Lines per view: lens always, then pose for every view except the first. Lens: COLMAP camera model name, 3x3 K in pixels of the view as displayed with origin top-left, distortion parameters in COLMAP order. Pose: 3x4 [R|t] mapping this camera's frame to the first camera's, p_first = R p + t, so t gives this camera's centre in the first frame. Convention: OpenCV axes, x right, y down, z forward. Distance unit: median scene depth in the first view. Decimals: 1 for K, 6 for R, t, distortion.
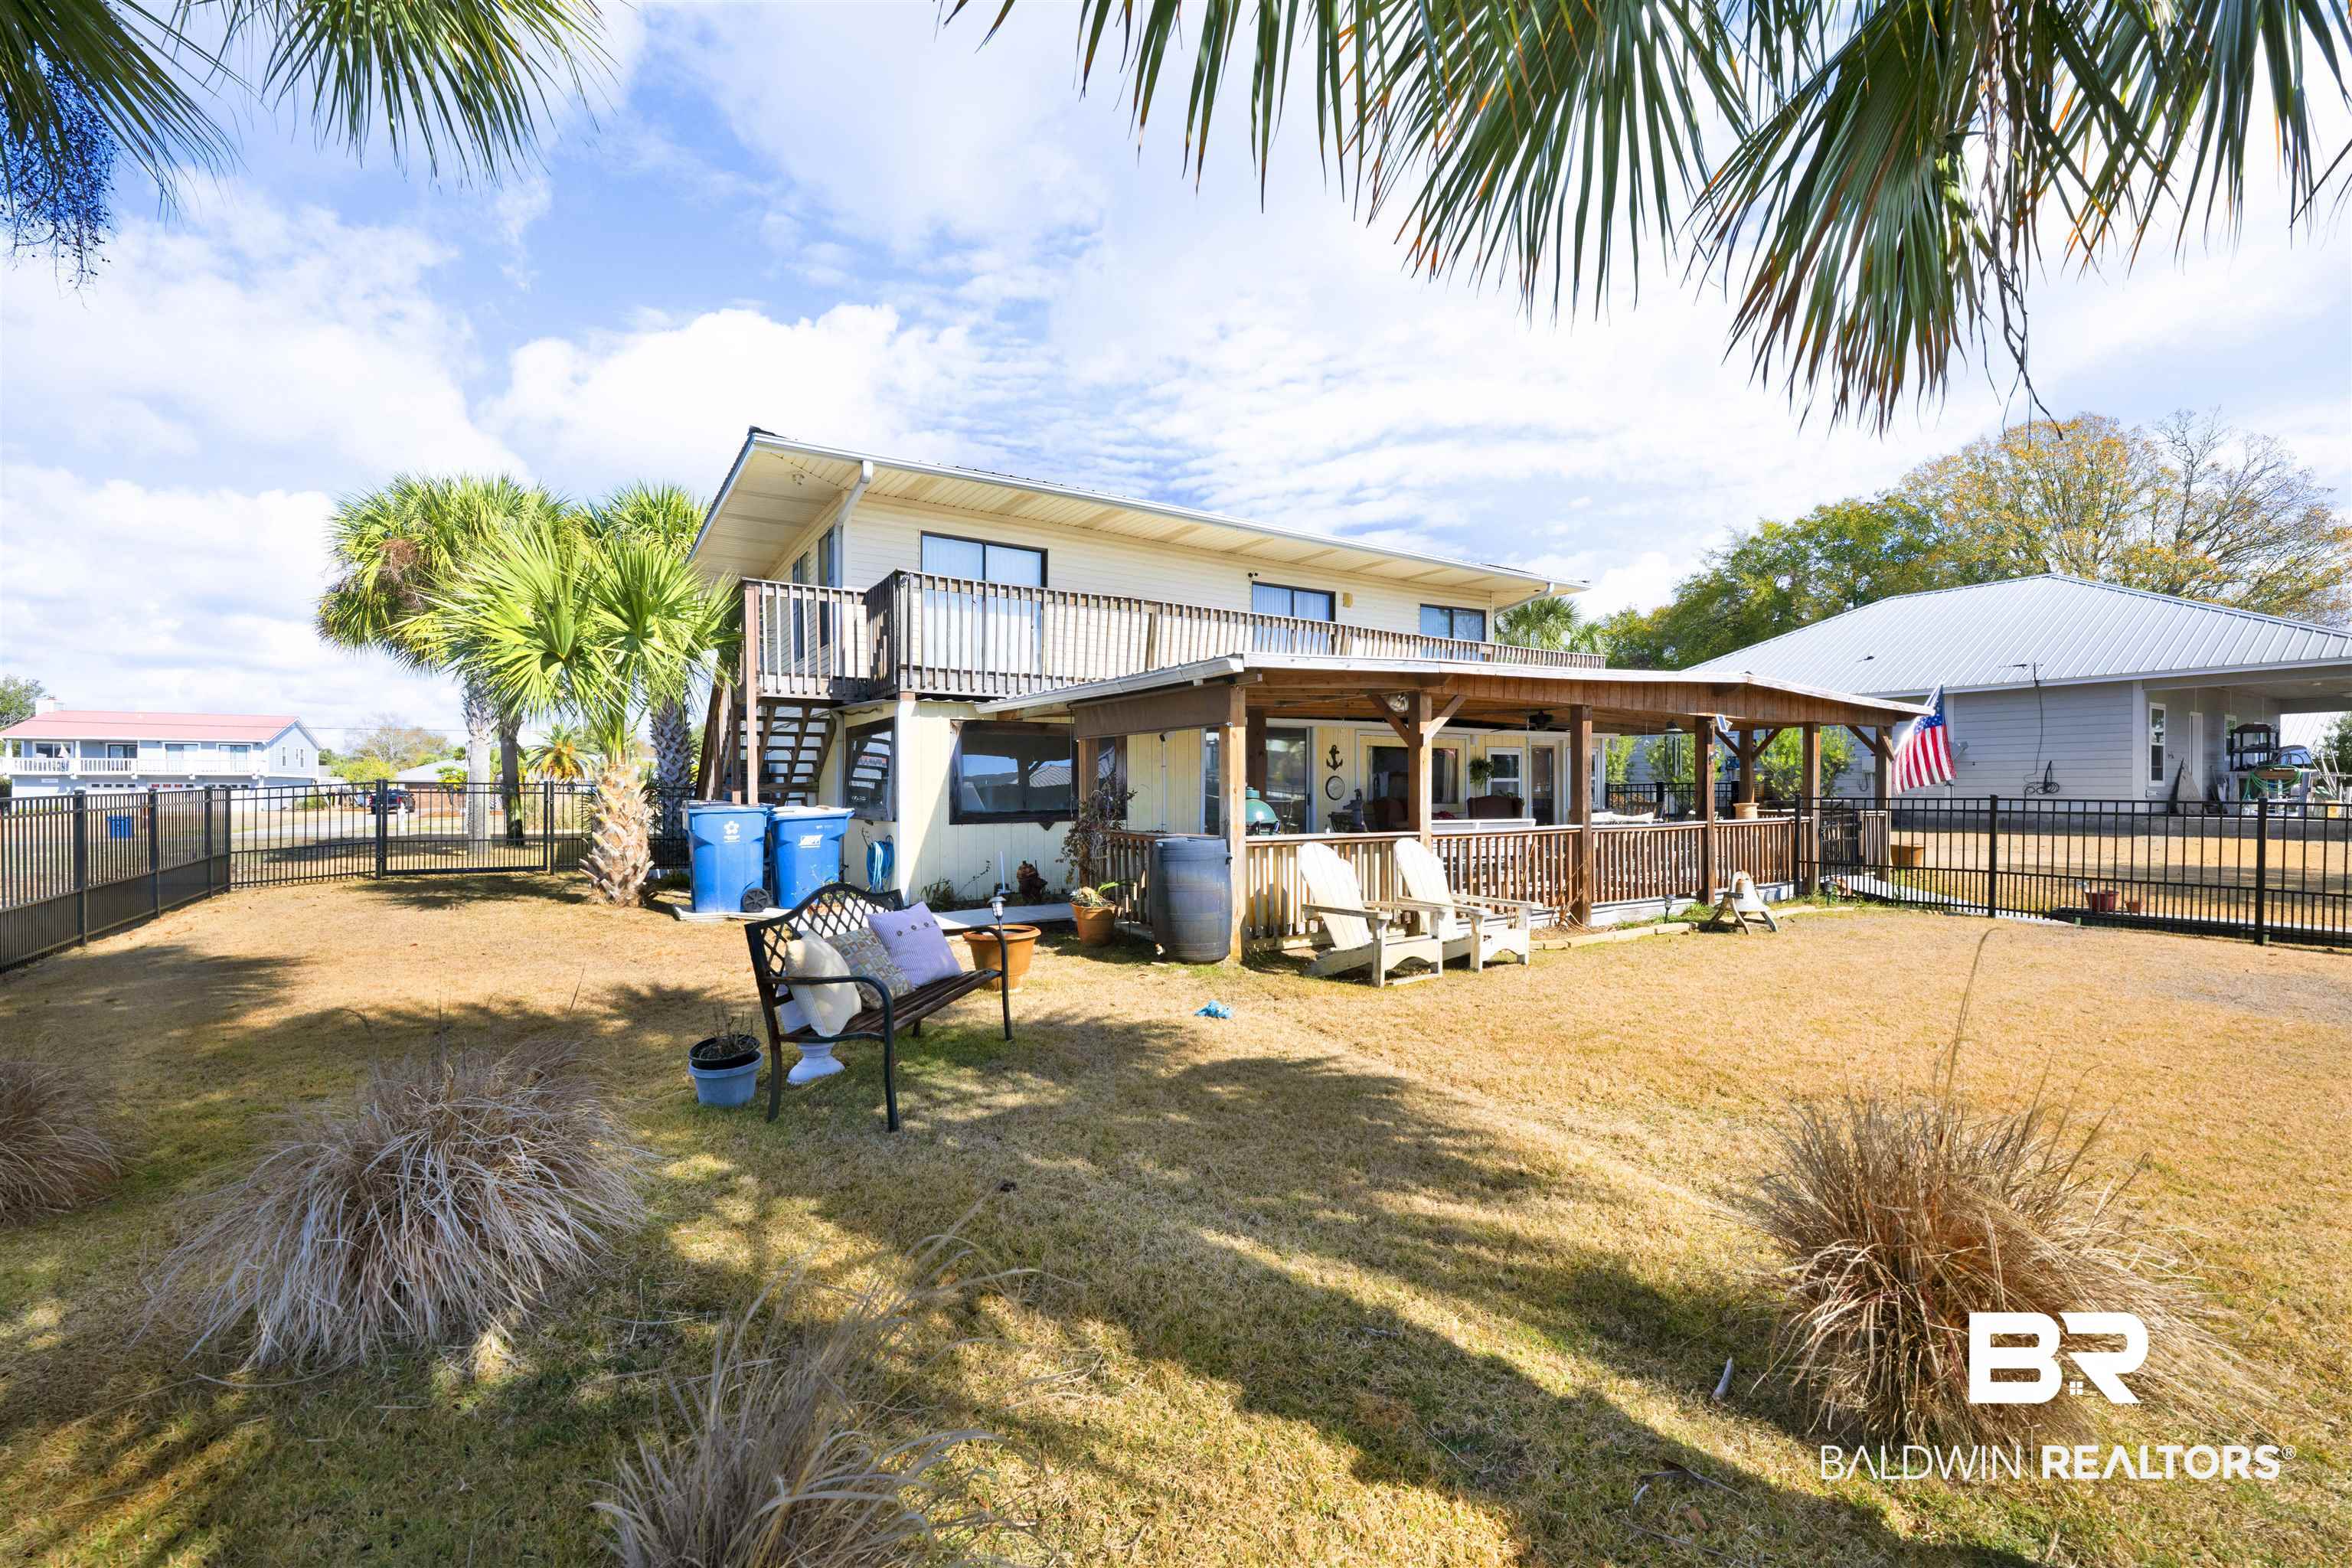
lens RADIAL K [[945.6, 0, 1171.6], [0, 945.6, 788.7], [0, 0, 1]] dist [0.000175, 0.000156]
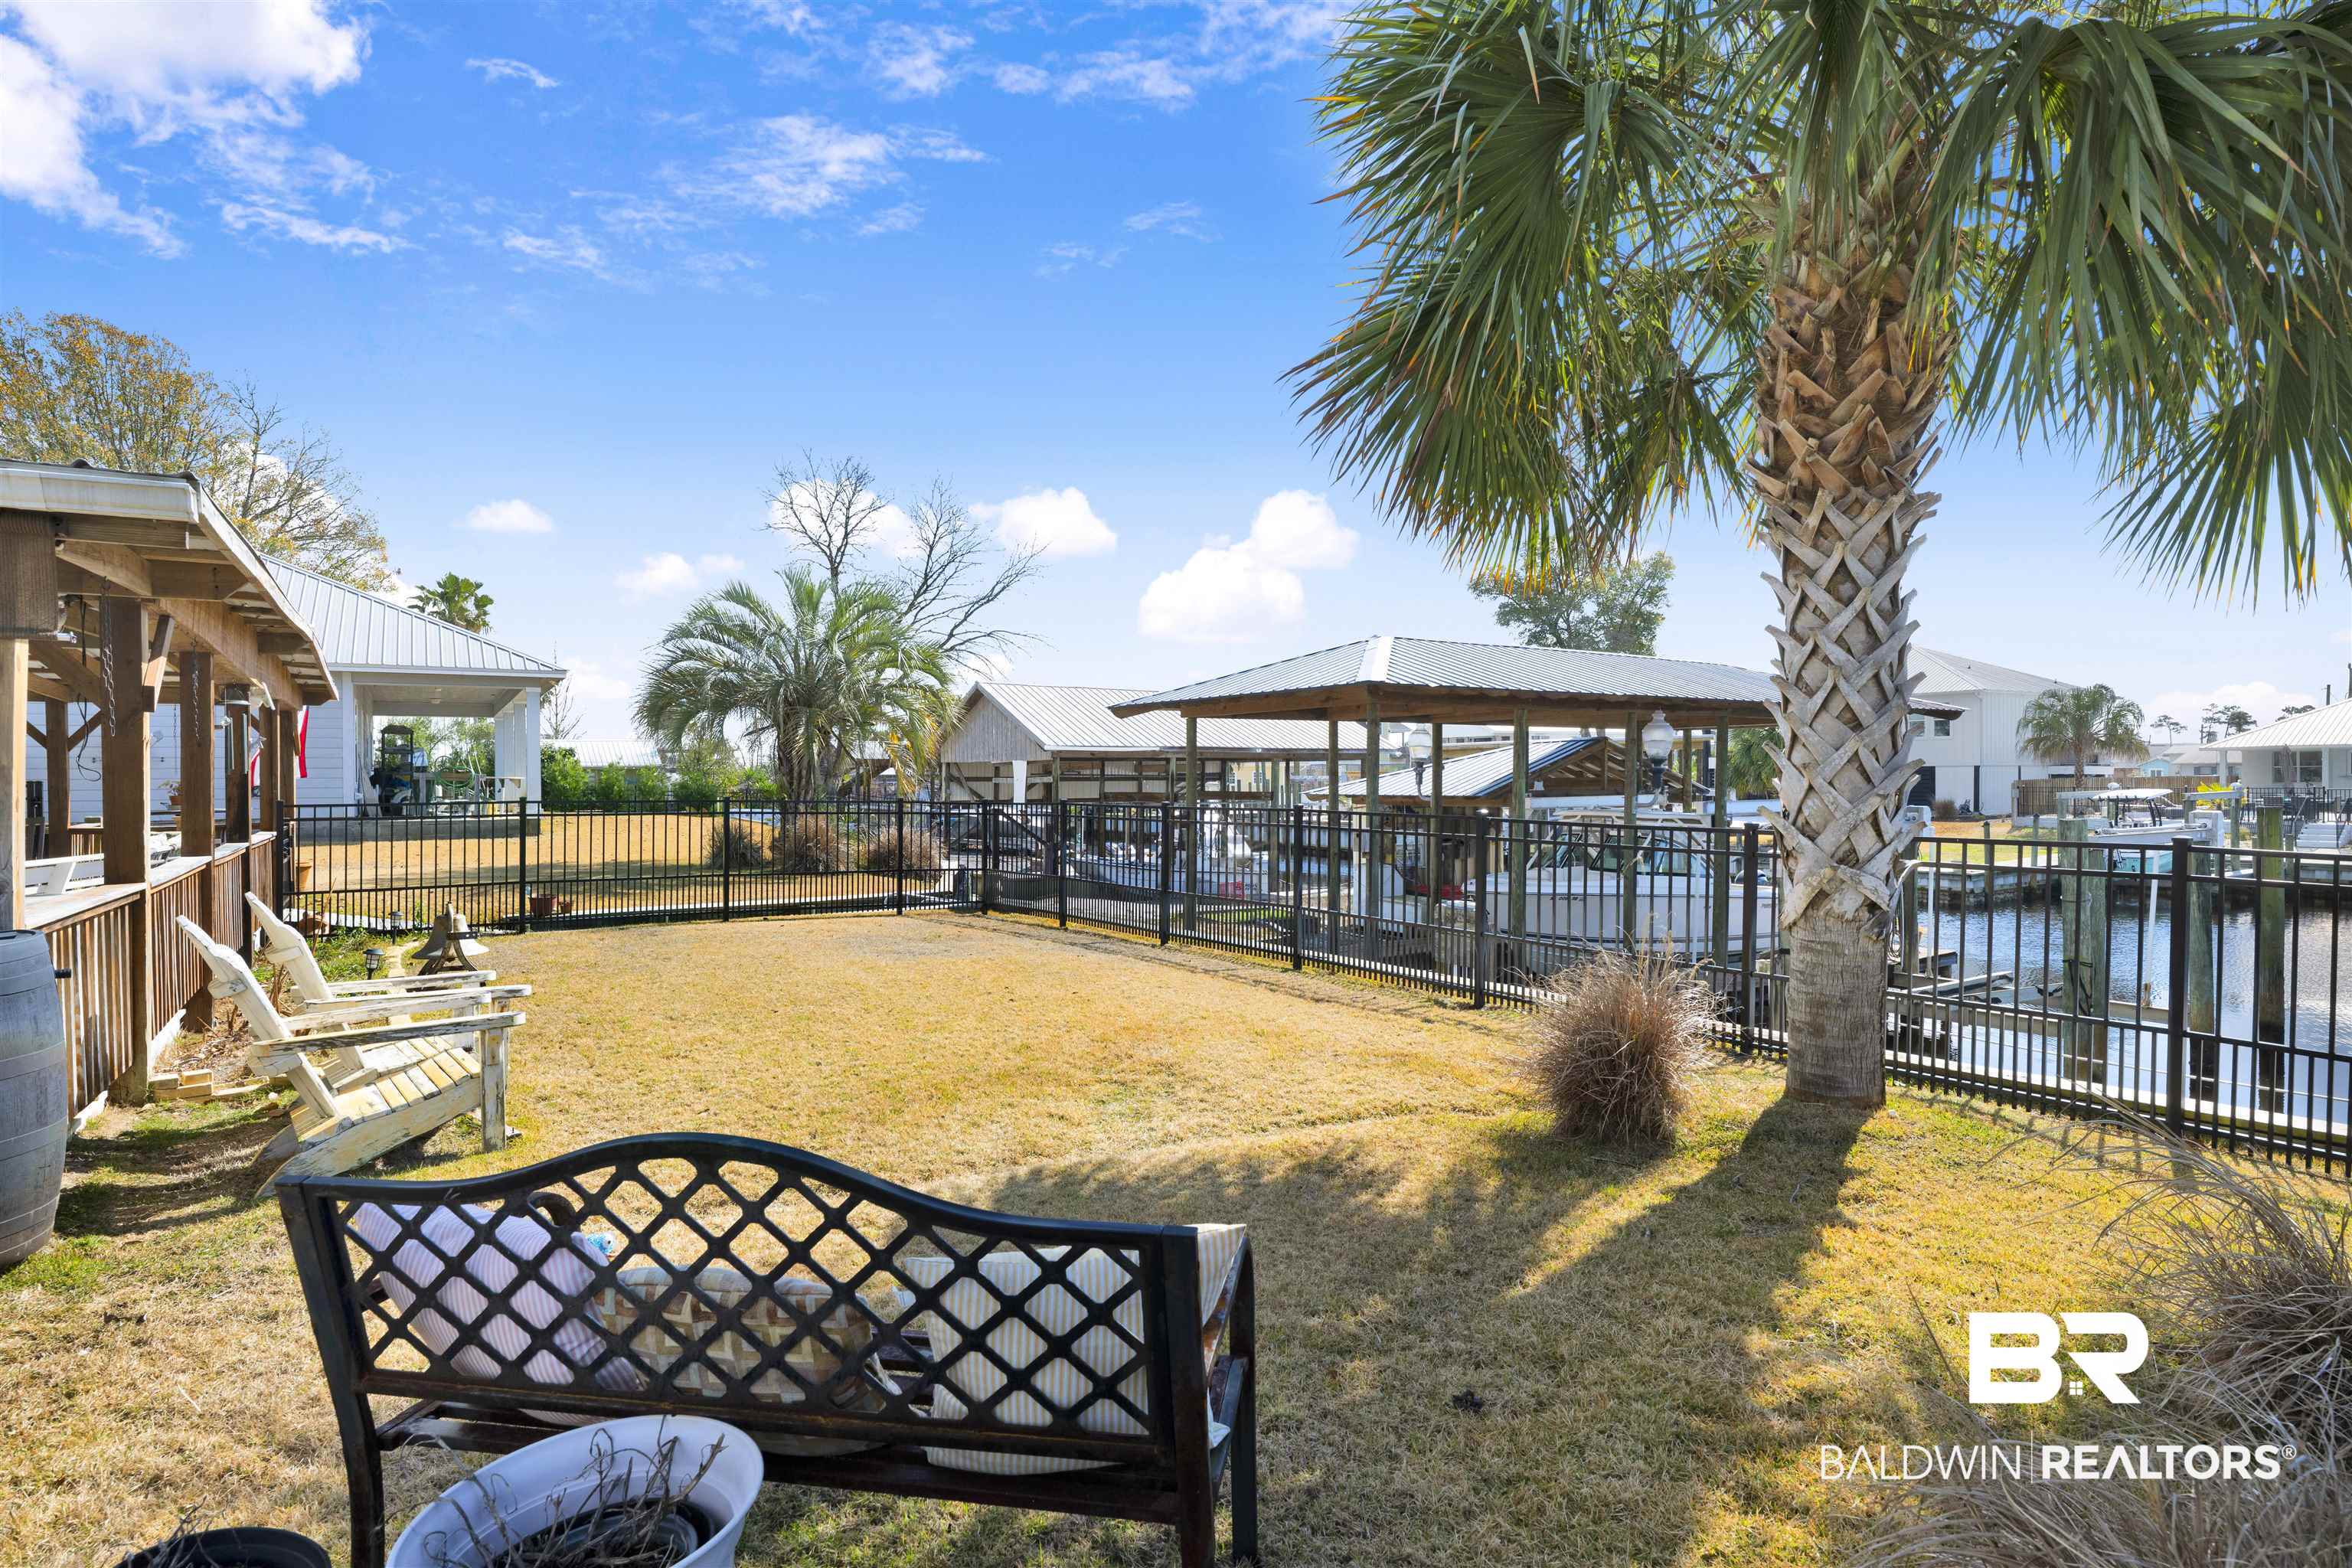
lens RADIAL K [[1233.8, 0, 1175.8], [0, 1233.8, 779.4], [0, 0, 1]] dist [0.004036, -0.000267]
pose [[-0.022621, 0.009529, 0.999699, -0.321397], [0.001740, 0.999953, -0.009492, 0.002824], [-0.999743, 0.001525, -0.022637, 0.395718]]
